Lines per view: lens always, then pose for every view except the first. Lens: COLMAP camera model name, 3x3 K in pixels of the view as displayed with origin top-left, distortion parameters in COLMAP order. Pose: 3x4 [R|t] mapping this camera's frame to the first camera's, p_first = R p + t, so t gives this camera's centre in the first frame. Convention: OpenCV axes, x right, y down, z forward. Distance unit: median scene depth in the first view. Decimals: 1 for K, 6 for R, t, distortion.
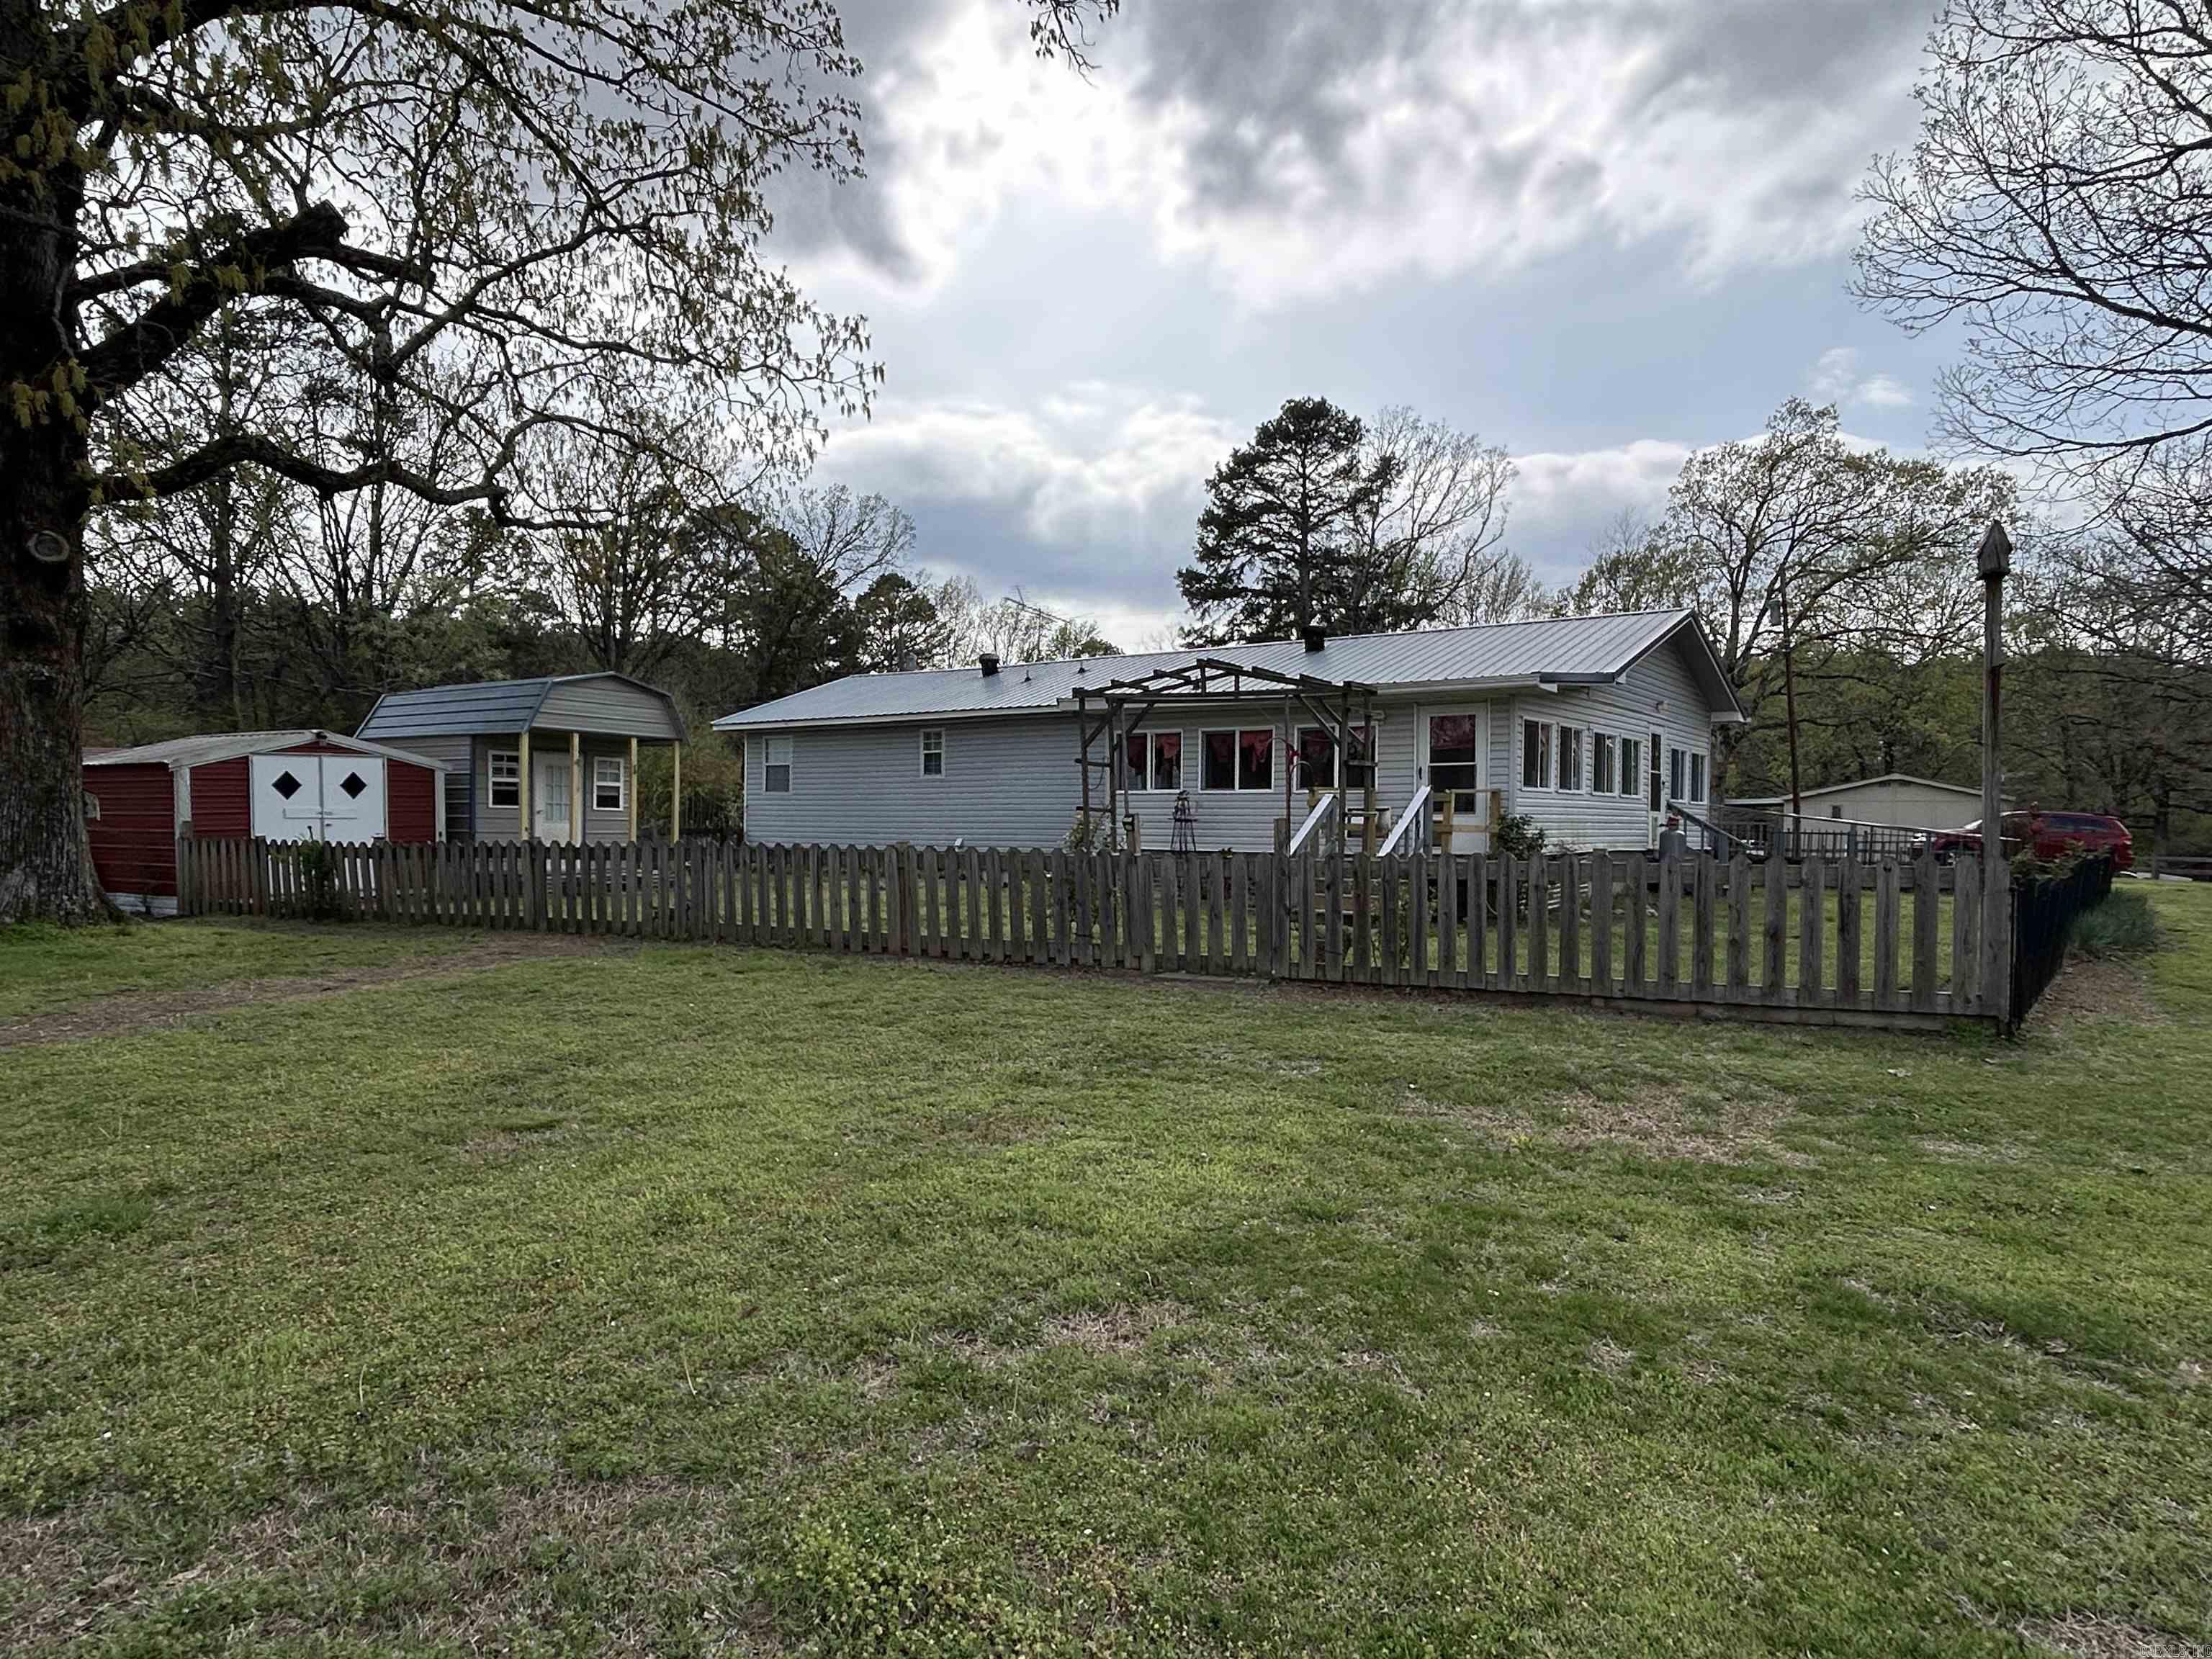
lens RADIAL K [[1355.7, 0, 1106.5], [0, 1355.7, 820.5], [0, 0, 1]] dist [-0.002522, -0.000361]
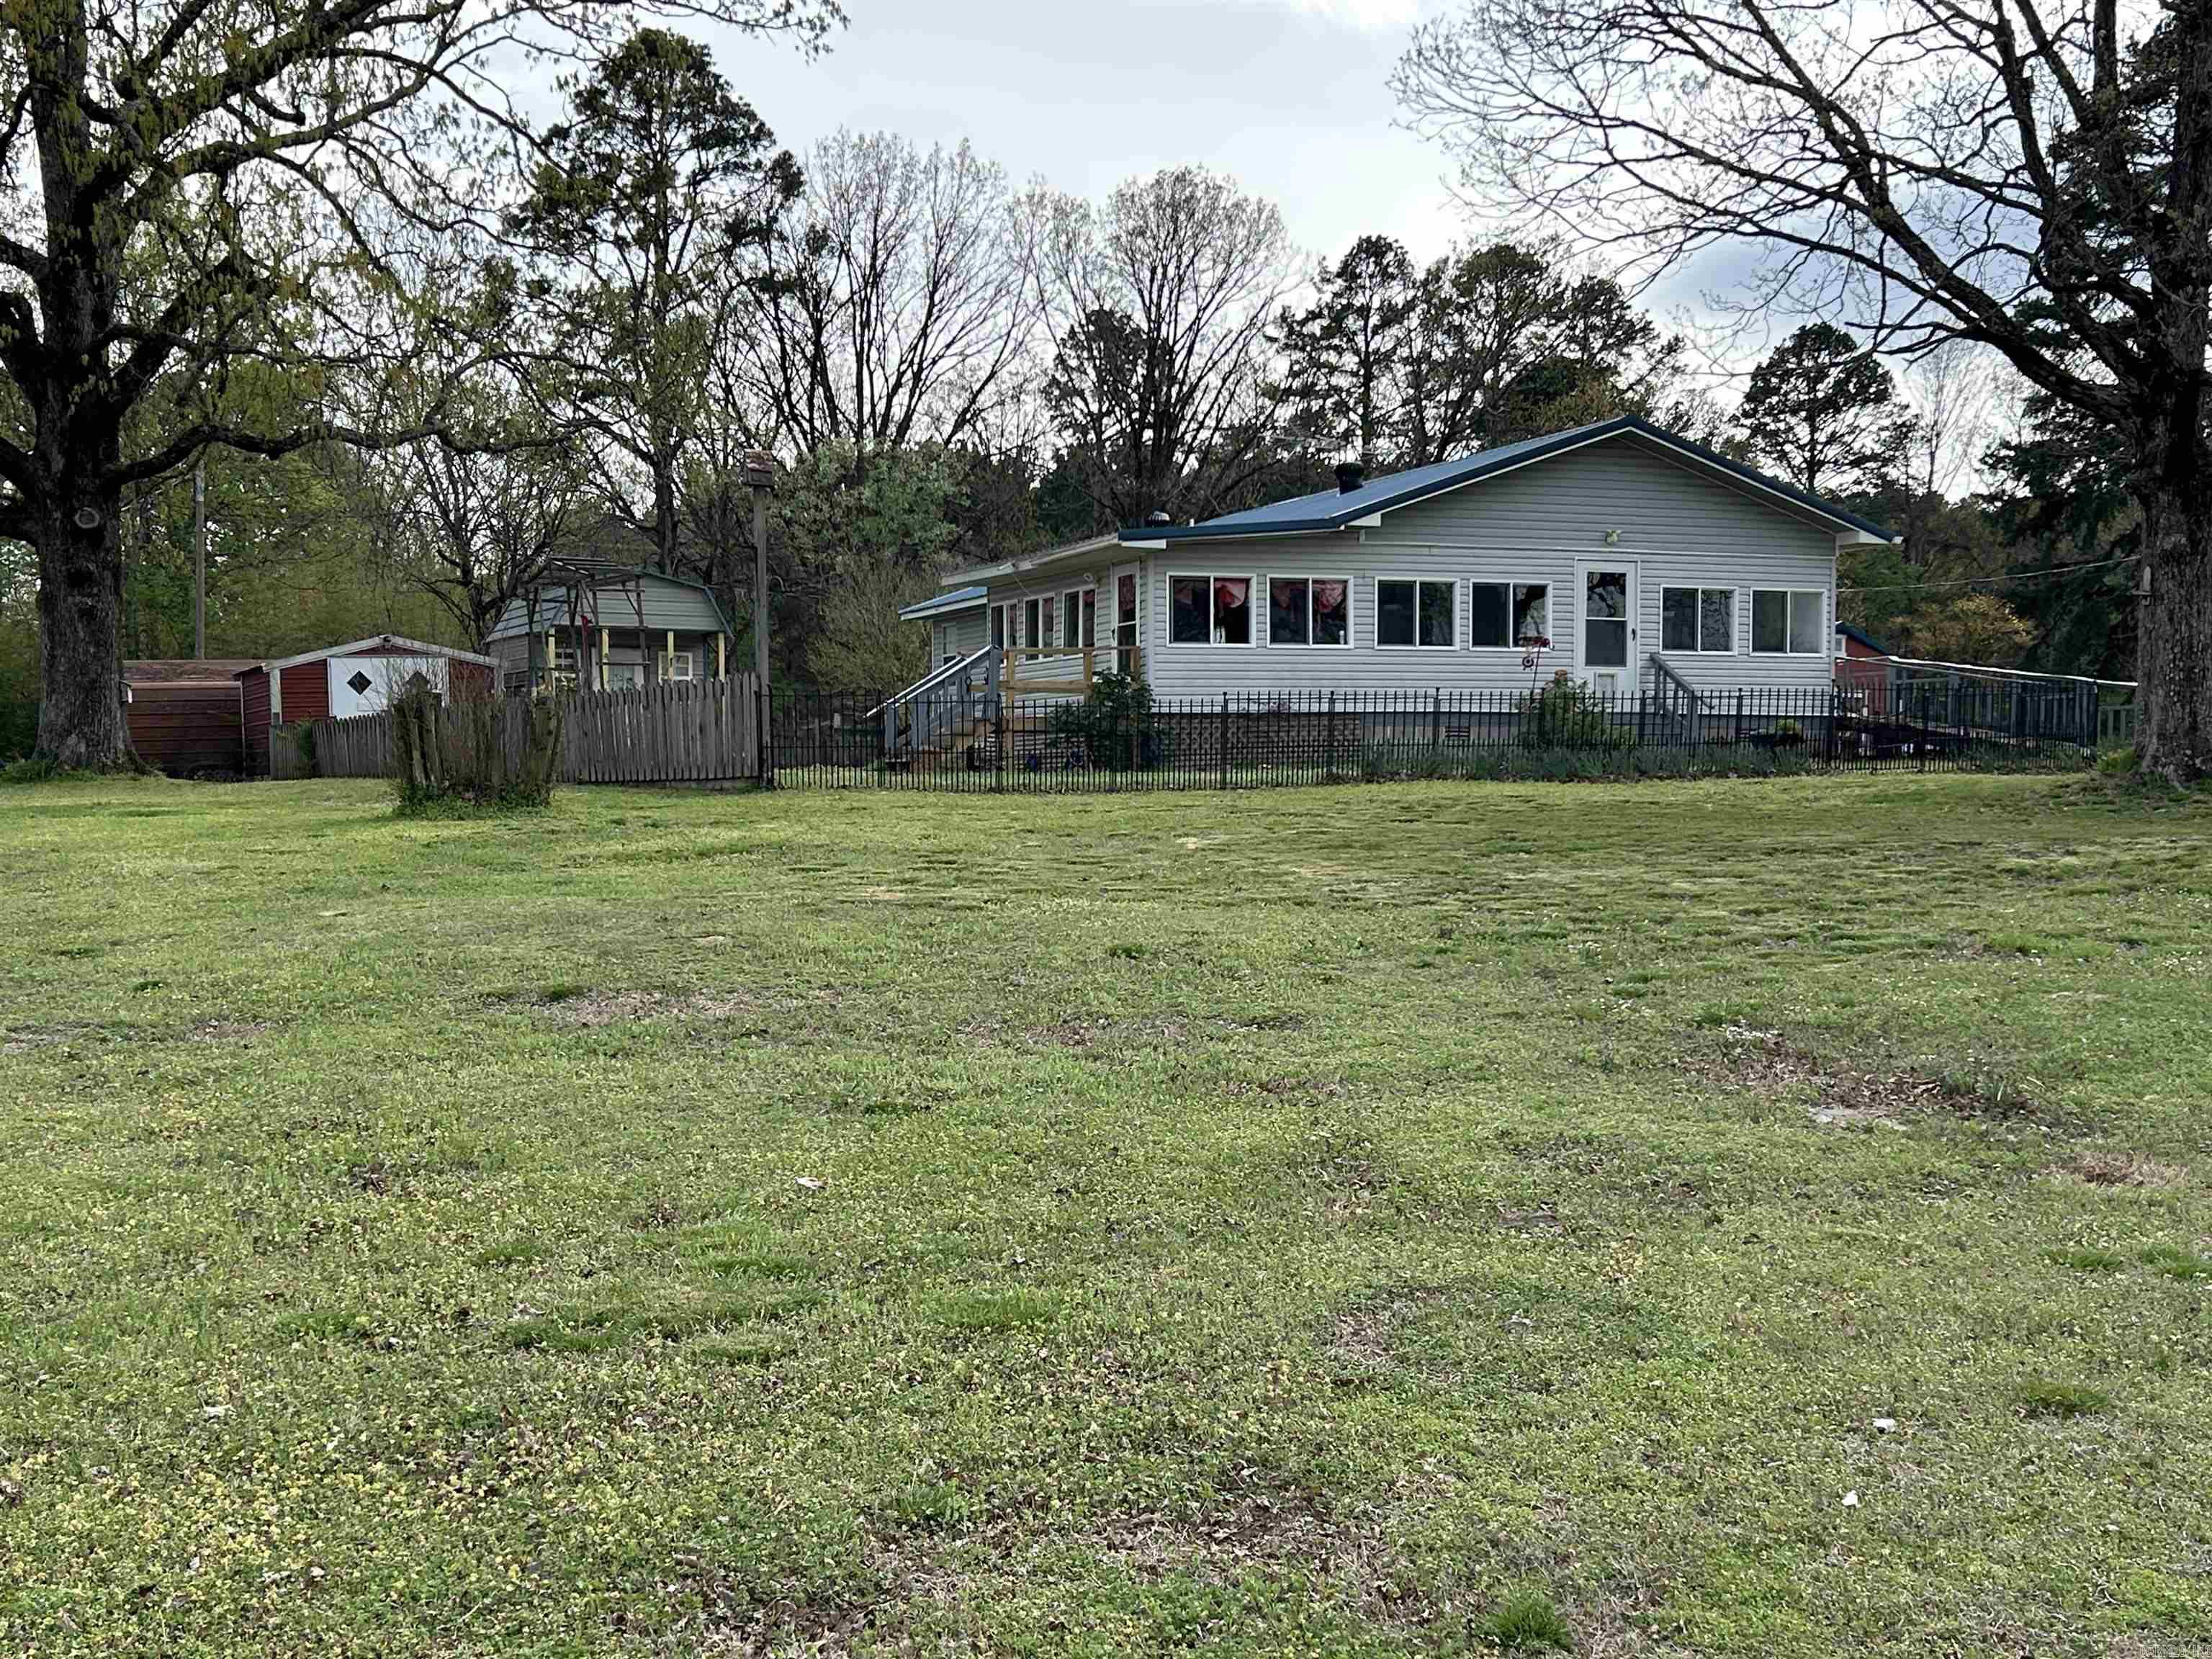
lens RADIAL K [[2570.3, 0, 1106.3], [0, 2570.3, 831.3], [0, 0, 1]] dist [-0.001293, 0.000000]
pose [[0.836948, 0.002217, -0.547278, 1.237776], [0.008067, 0.999833, 0.016387, 0.076344], [0.547223, -0.018130, 0.836791, -0.551424]]
